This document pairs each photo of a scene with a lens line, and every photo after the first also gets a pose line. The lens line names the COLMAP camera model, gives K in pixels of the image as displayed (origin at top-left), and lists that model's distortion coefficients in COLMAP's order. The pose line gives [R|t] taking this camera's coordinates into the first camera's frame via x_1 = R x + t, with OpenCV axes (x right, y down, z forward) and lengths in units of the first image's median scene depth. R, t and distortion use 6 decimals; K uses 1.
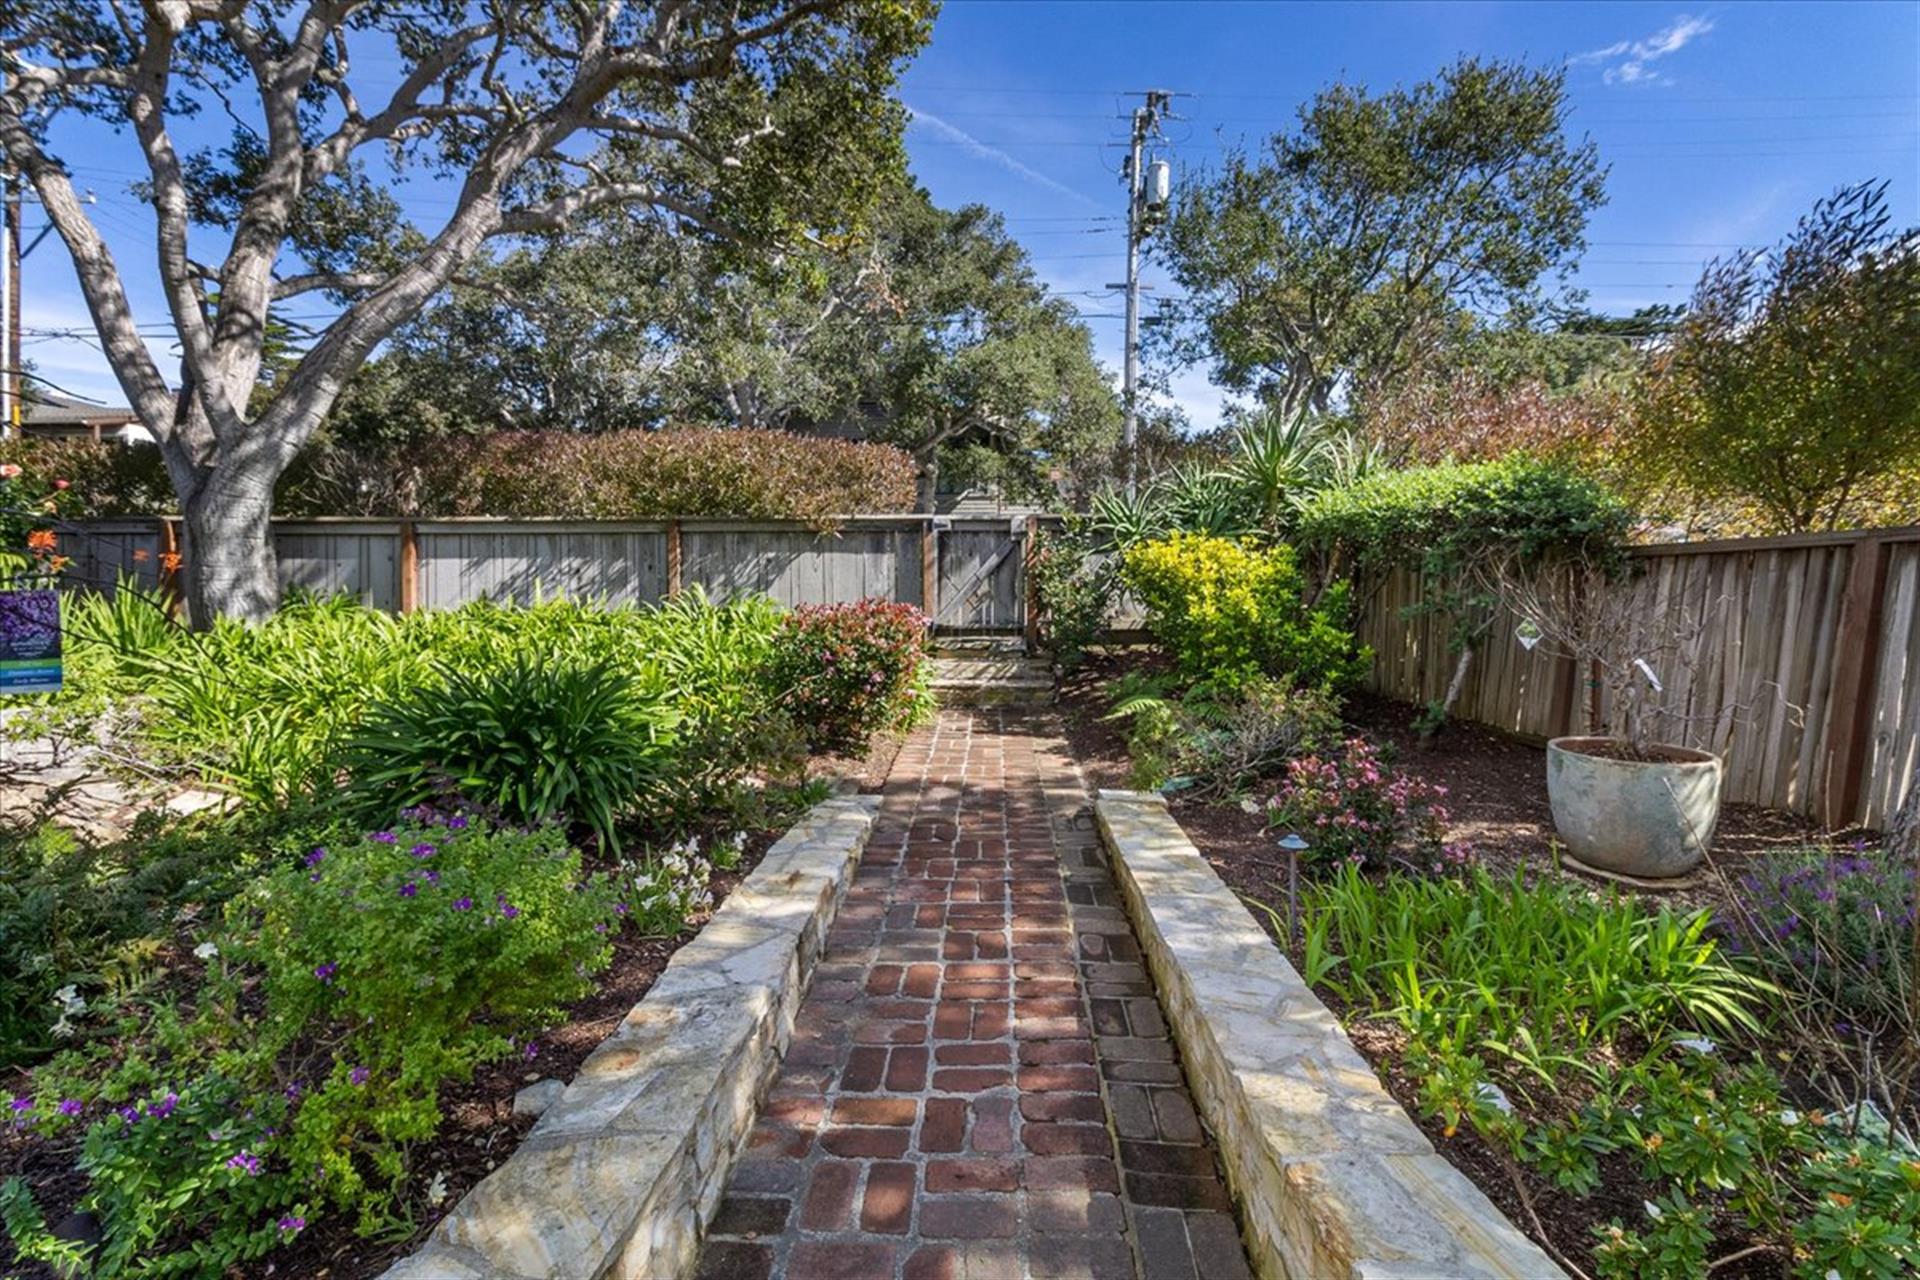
lens RADIAL K [[894.4, 0, 954.6], [0, 894.4, 618.6], [0, 0, 1]] dist [0.000176, 0.000233]
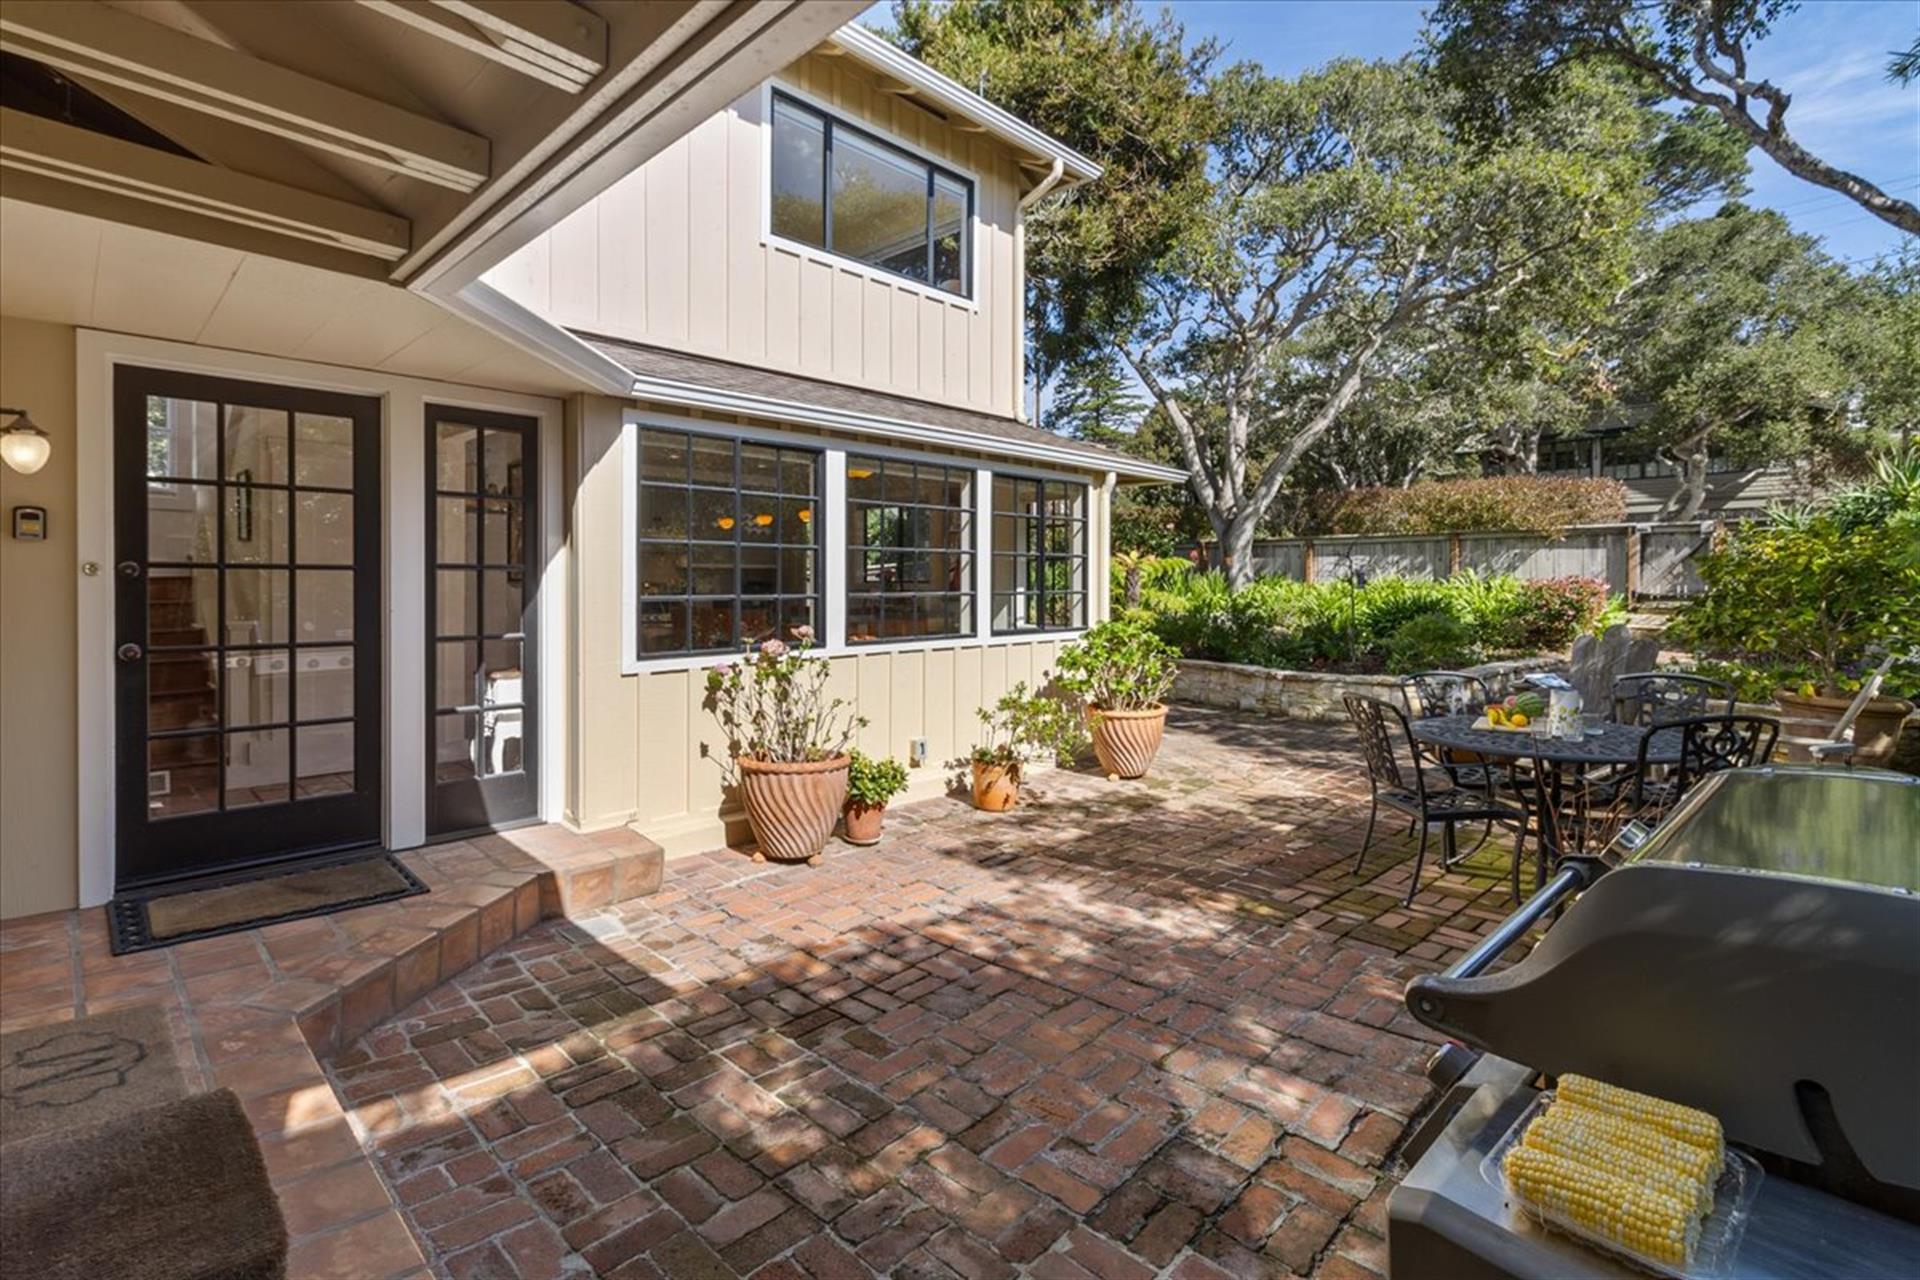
lens RADIAL K [[894.4, 0, 948.6], [0, 894.4, 585.1], [0, 0, 1]] dist [0.000176, 0.000233]
pose [[0.708827, 0.005430, -0.705362, 0.231564], [-0.018035, 0.999783, -0.010427, 0.031342], [0.705152, 0.020112, 0.708771, -0.978161]]
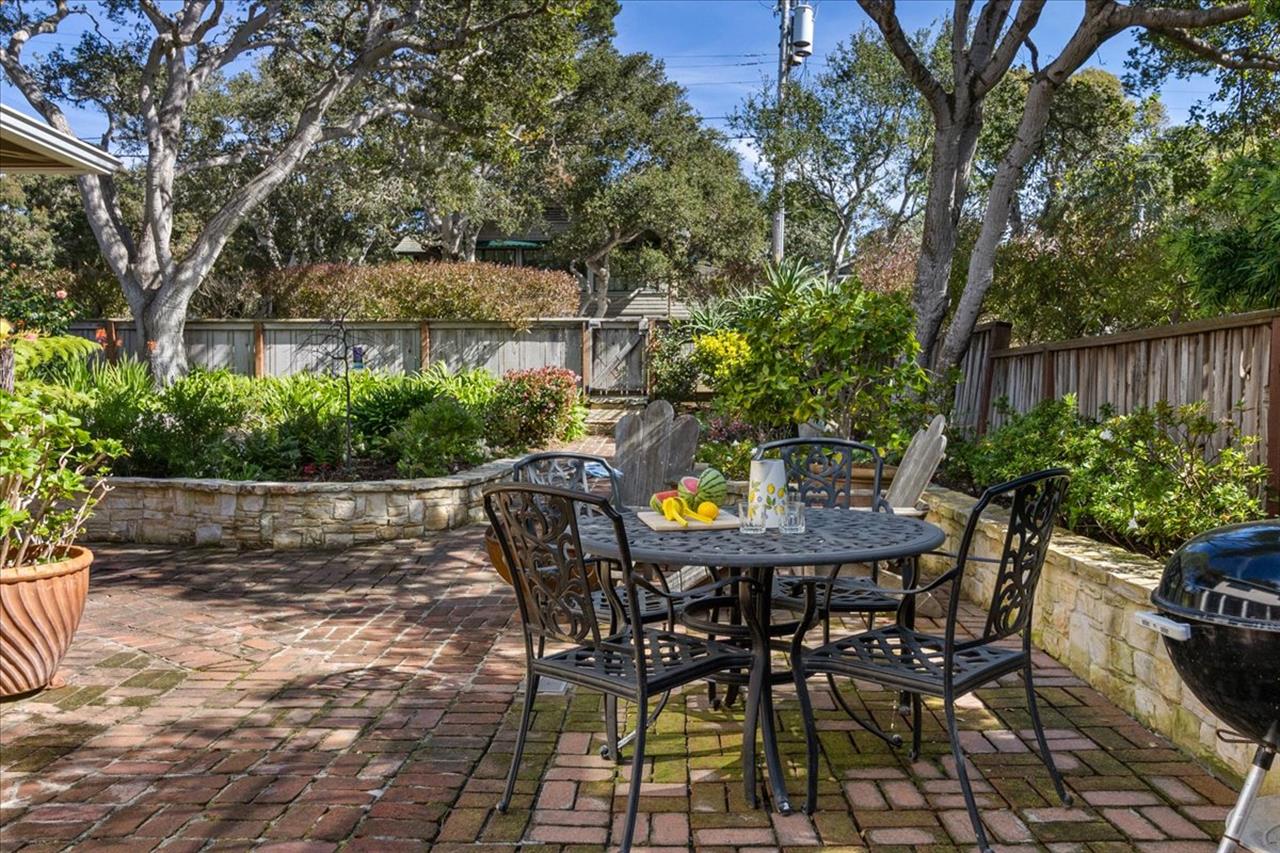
lens RADIAL K [[1006.7, 0, 643.7], [0, 1006.7, 412.8], [0, 0, 1]] dist [-0.000773, 0.014217]
pose [[0.999979, 0.003450, -0.005399, 0.082231], [-0.003487, 0.999970, -0.006872, 0.062431], [0.005375, 0.006891, 0.999962, -0.770009]]
